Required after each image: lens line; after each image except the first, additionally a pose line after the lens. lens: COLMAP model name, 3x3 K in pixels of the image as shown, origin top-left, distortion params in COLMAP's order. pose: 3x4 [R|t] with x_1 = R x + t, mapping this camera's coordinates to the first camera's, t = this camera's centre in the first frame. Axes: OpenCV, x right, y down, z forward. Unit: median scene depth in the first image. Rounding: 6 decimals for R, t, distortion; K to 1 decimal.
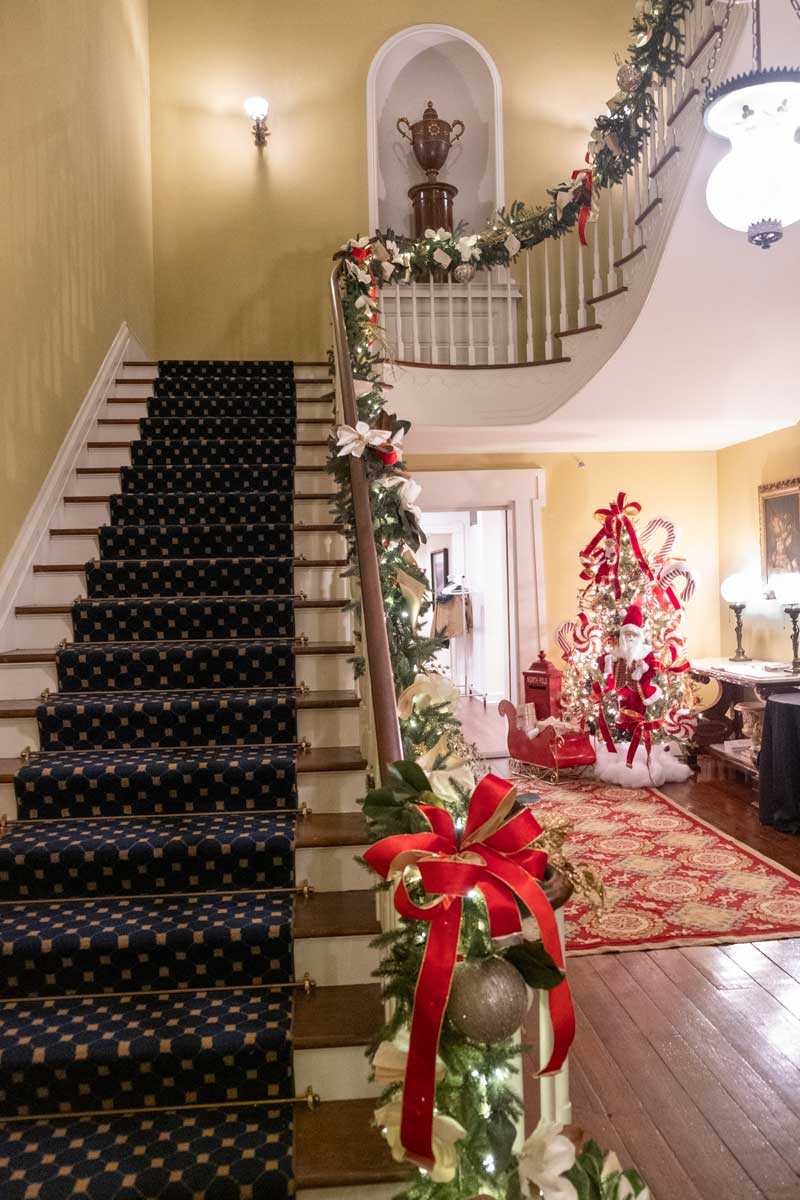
lens RADIAL K [[1040.8, 0, 400.0], [0, 1040.8, 600.0], [0, 0, 1]] dist [0.005238, 0.000400]
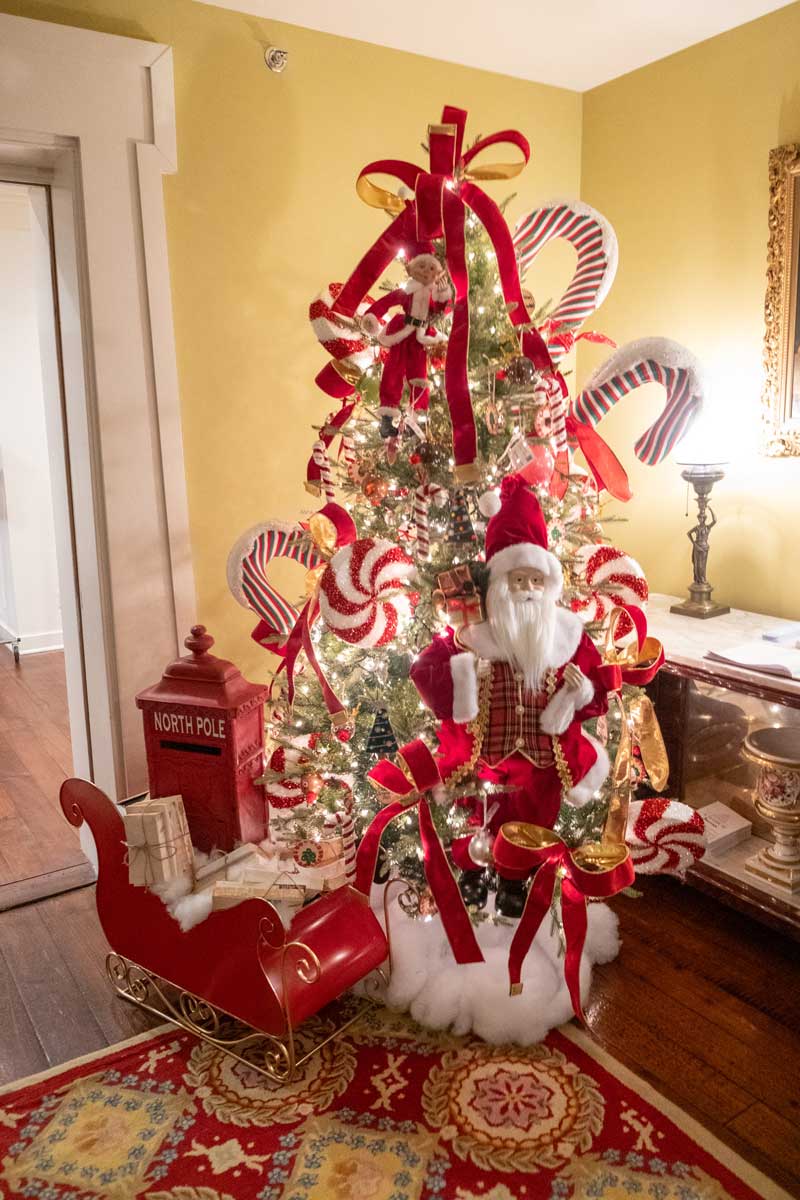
lens RADIAL K [[932.2, 0, 400.0], [0, 932.2, 600.0], [0, 0, 1]] dist [-0.053228, 0.002849]
pose [[0.890160, -0.076790, 0.449130, 0.068782], [0.009553, 0.988625, 0.150096, -0.000882], [-0.455548, -0.129319, 0.880768, 0.759897]]
